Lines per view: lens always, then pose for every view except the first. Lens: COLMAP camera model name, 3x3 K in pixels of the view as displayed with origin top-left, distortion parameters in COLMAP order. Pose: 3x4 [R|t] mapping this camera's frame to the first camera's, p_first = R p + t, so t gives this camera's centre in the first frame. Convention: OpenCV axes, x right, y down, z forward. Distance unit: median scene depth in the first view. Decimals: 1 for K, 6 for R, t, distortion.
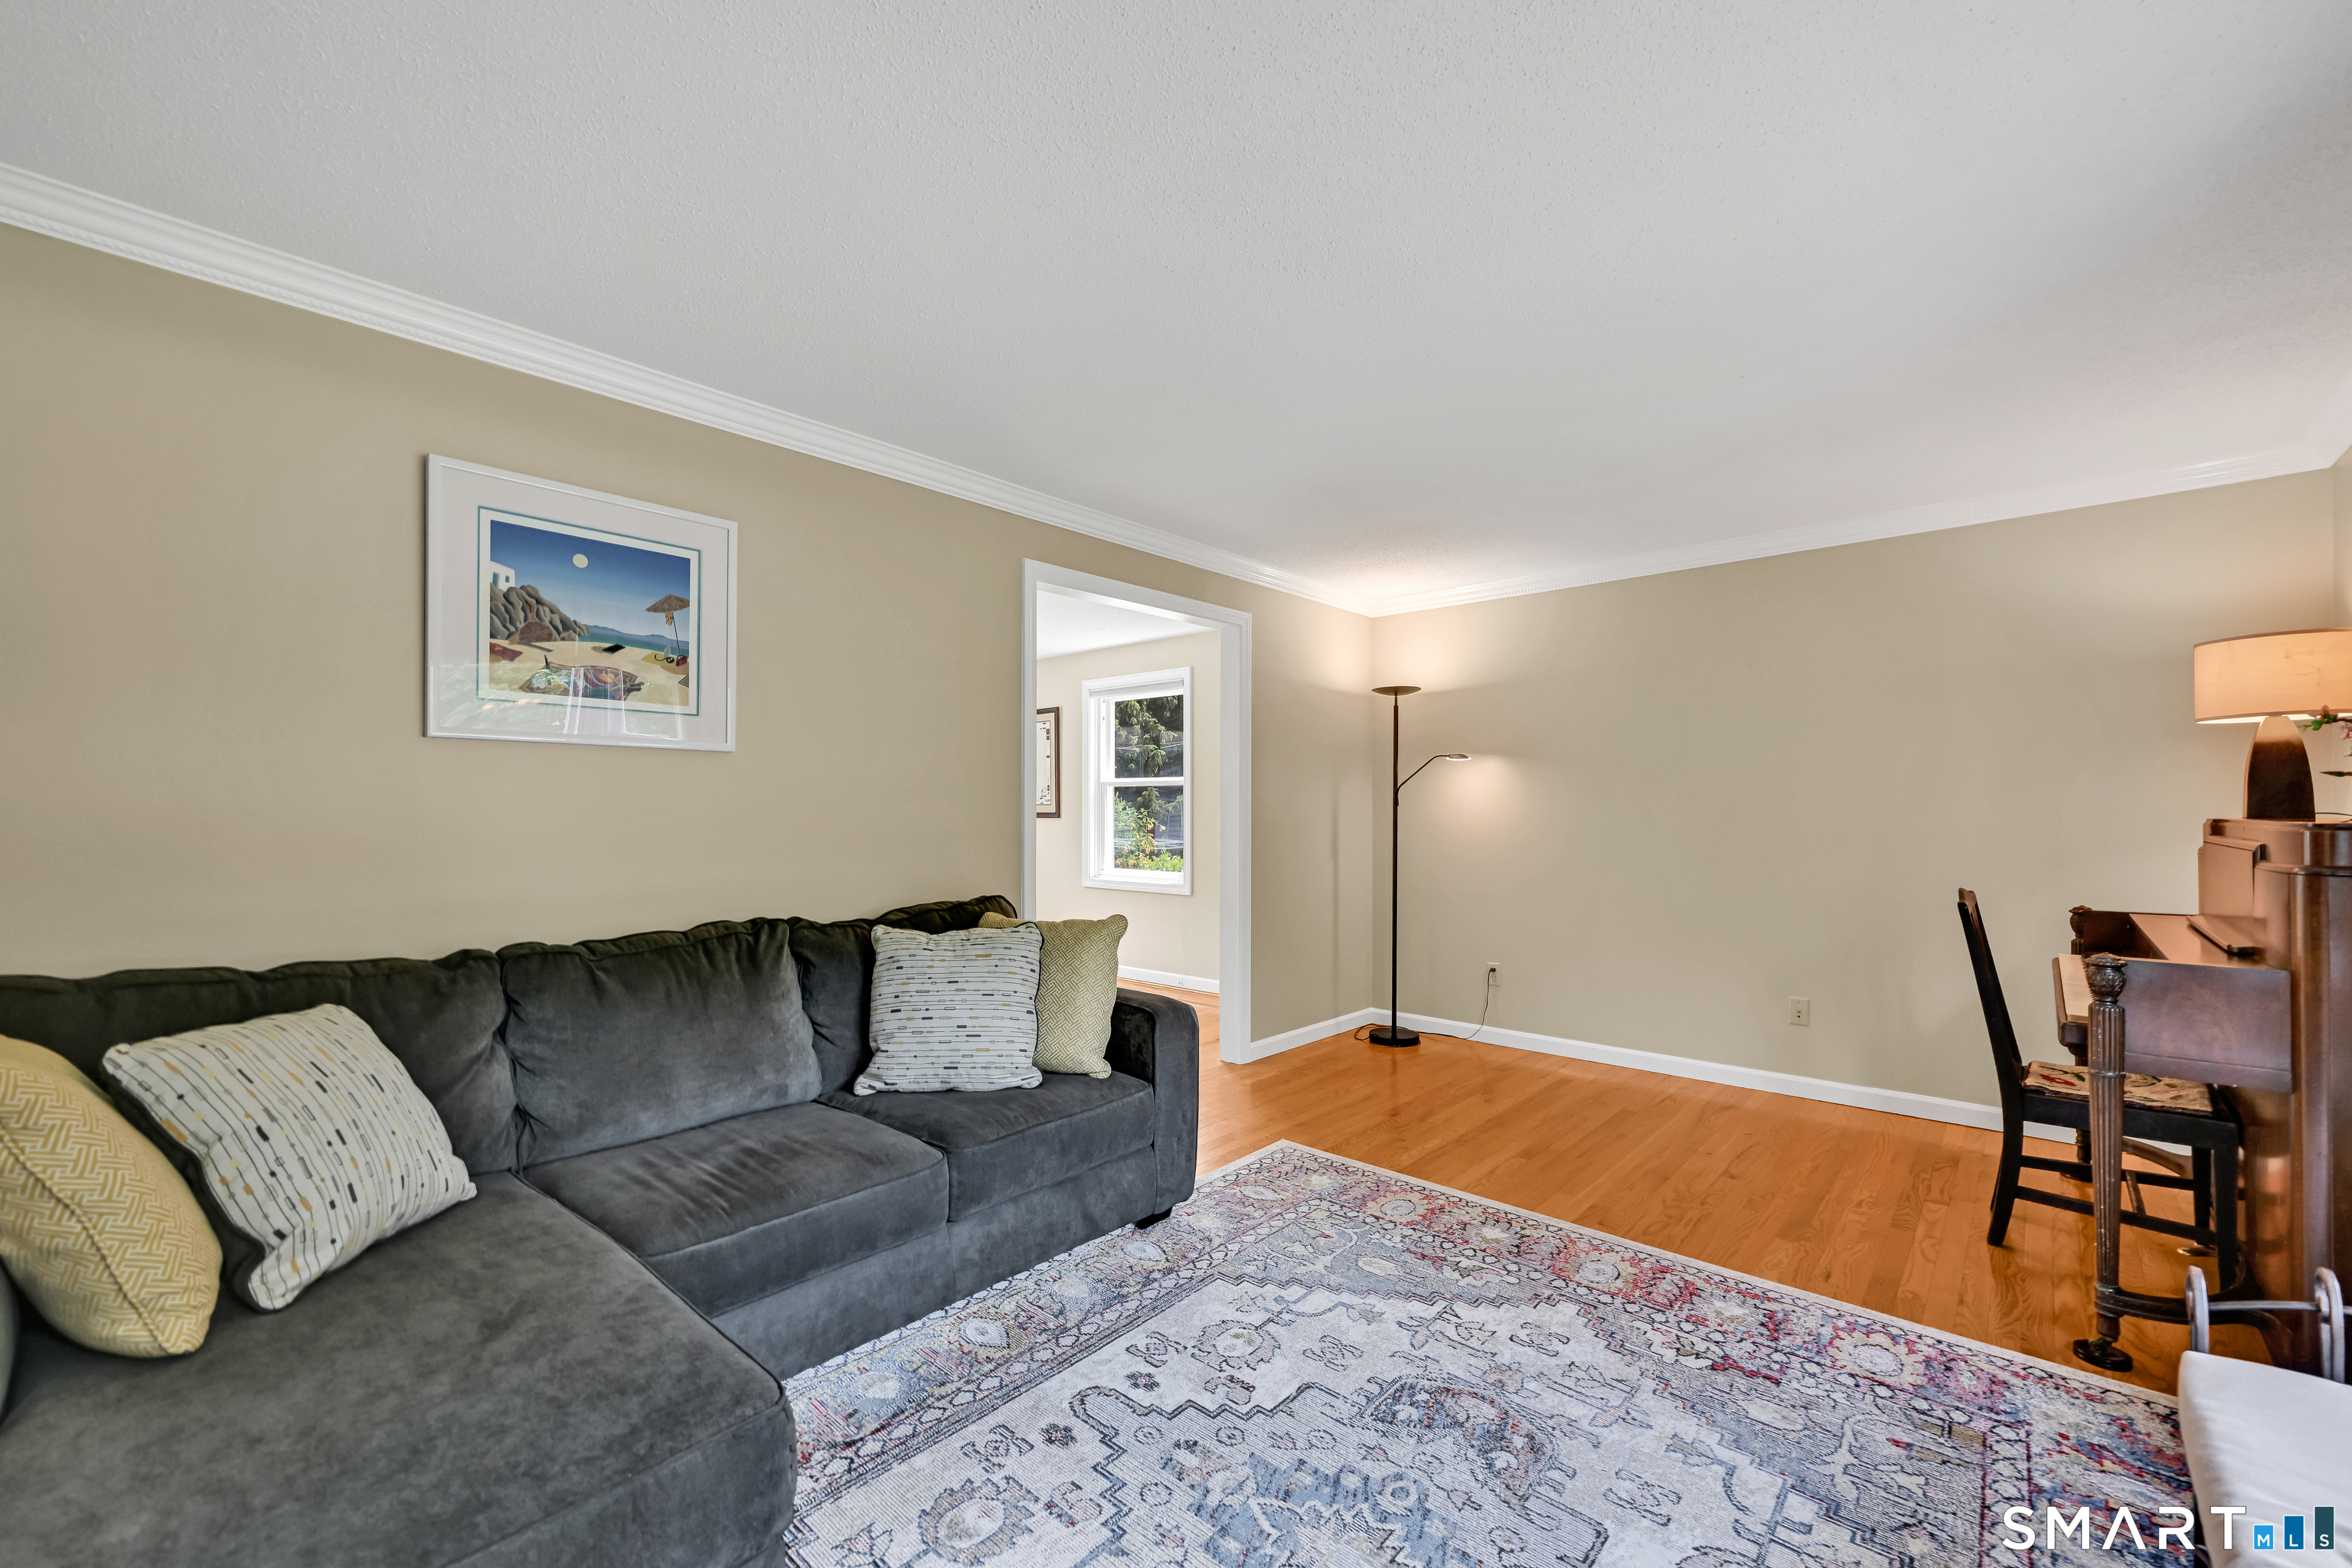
lens RADIAL K [[944.0, 0, 1177.5], [0, 944.0, 797.5], [0, 0, 1]] dist [-0.001838, 0.000172]
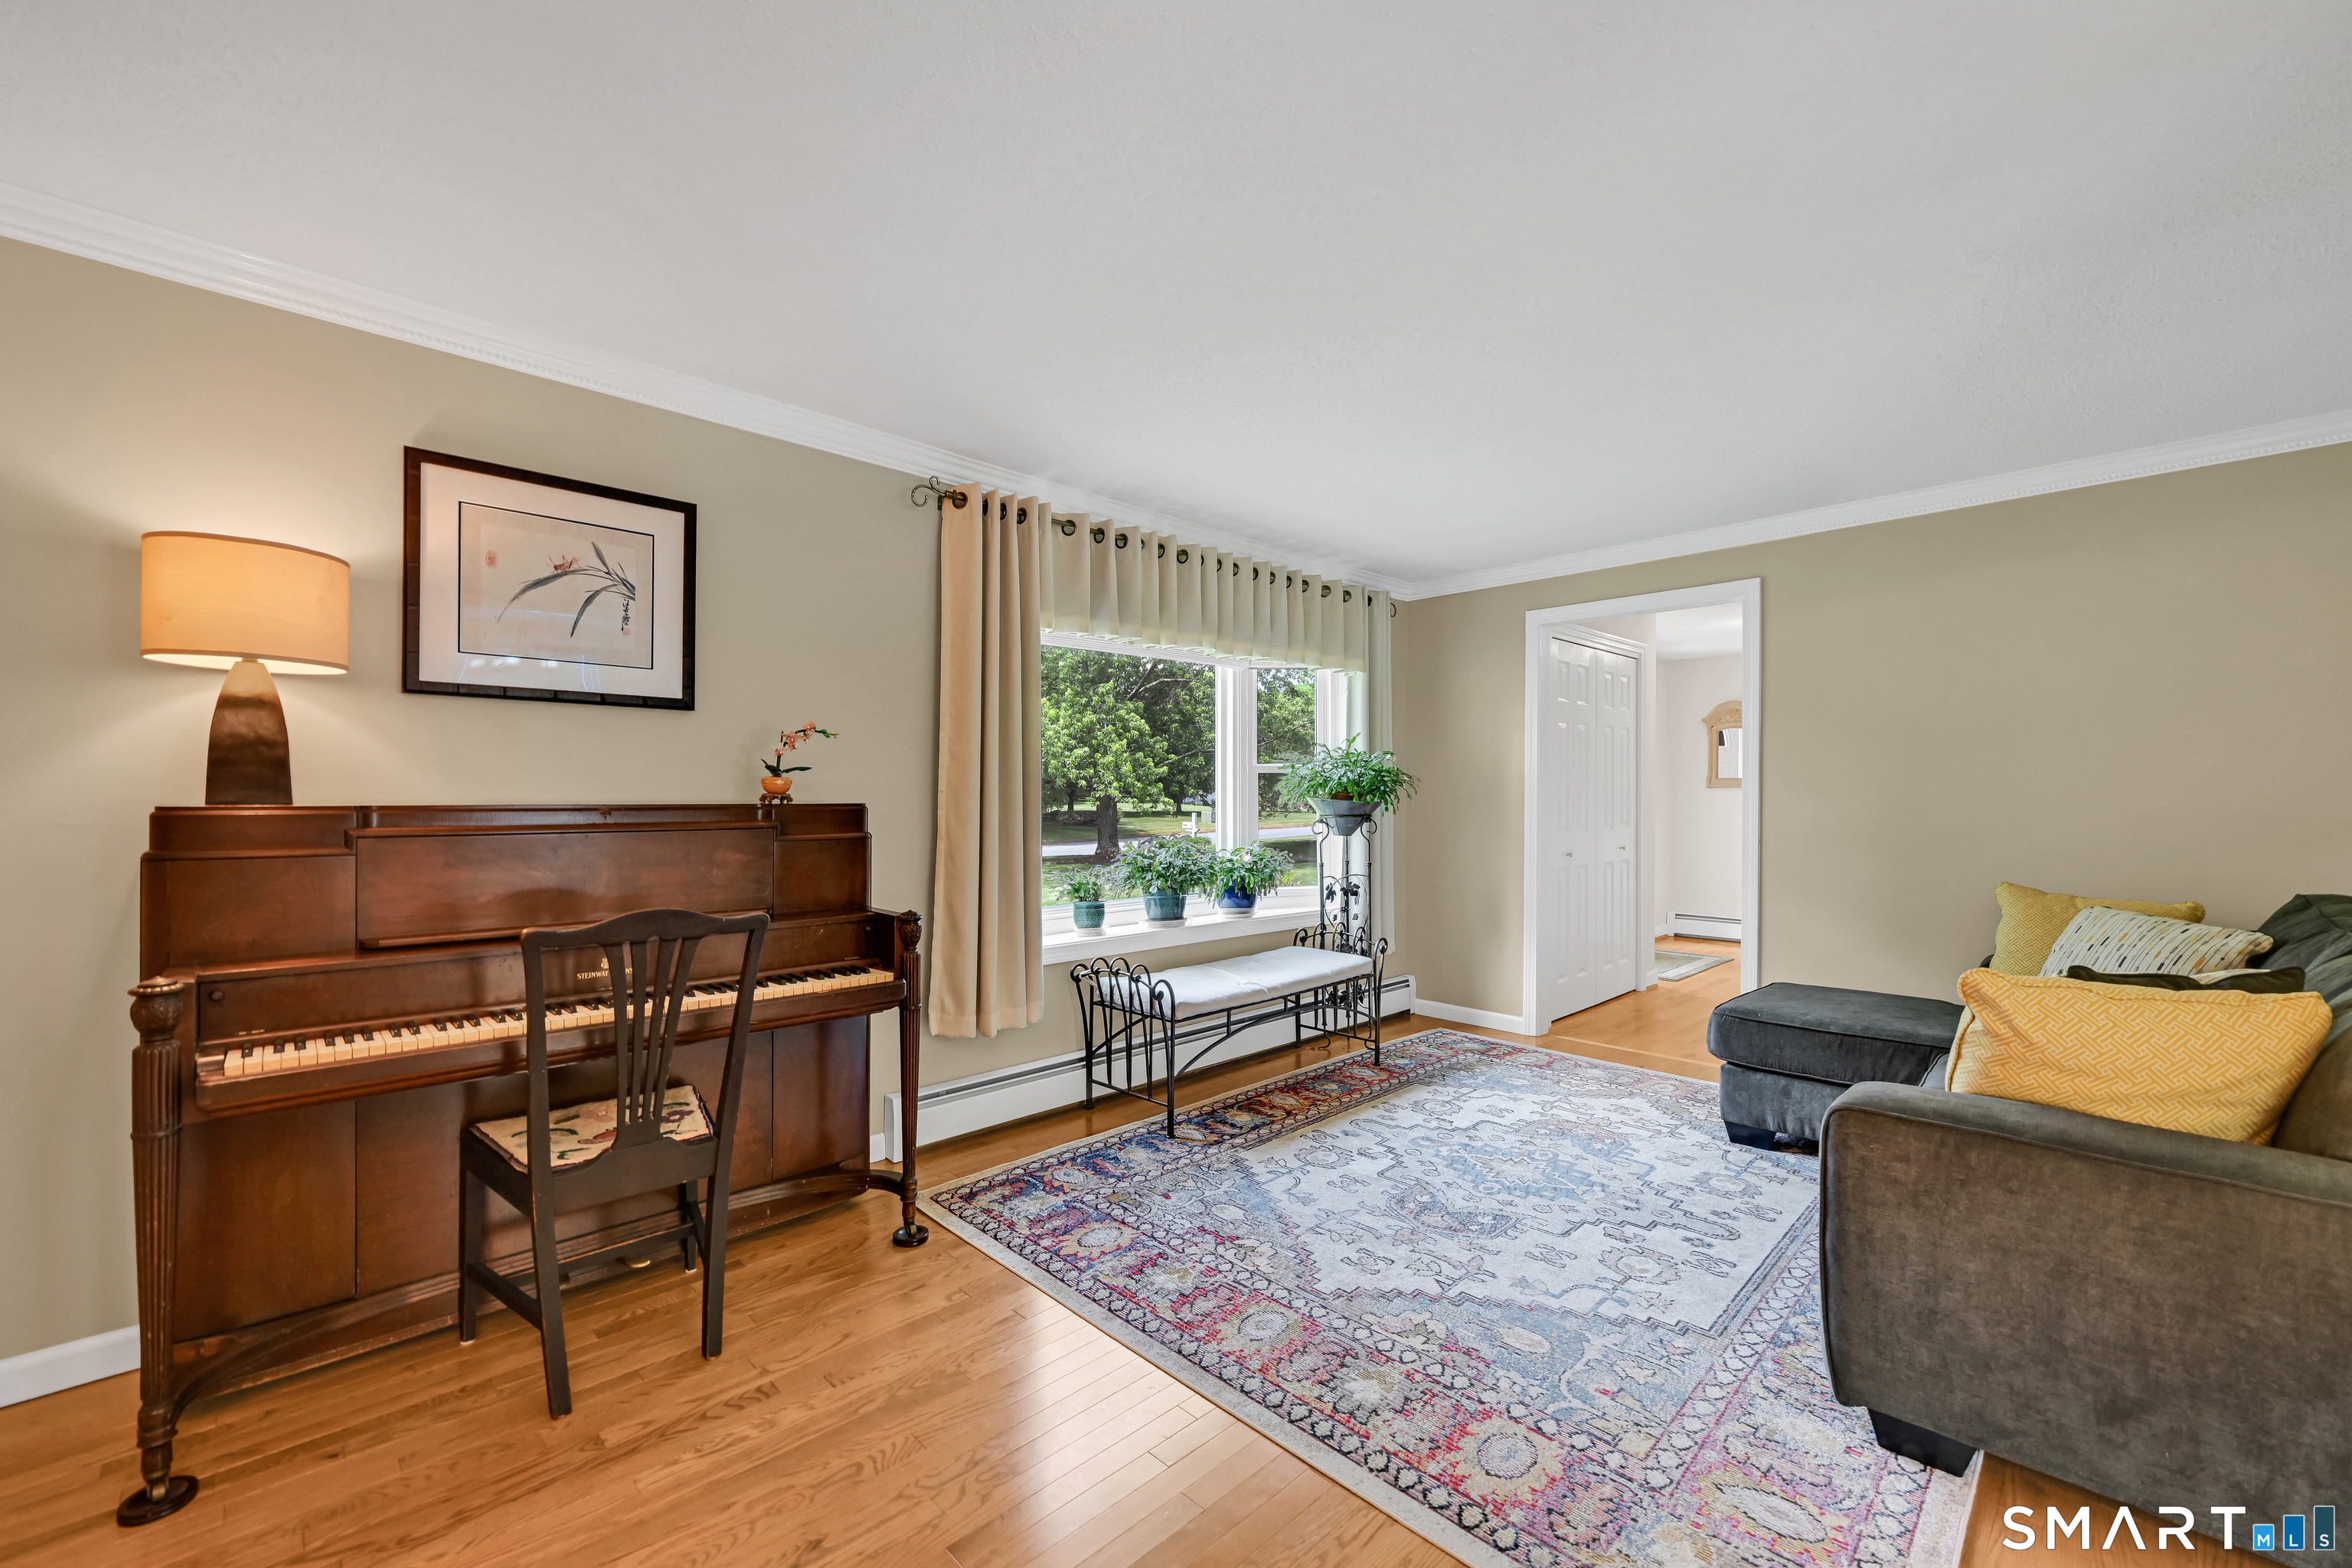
lens RADIAL K [[964.2, 0, 1170.9], [0, 964.2, 797.2], [0, 0, 1]] dist [0.000555, 0.000110]
pose [[-0.997793, -0.002966, 0.066338, 0.523403], [-0.003795, 0.999916, -0.012376, 0.031201], [-0.066295, -0.012600, -0.997720, 2.094242]]
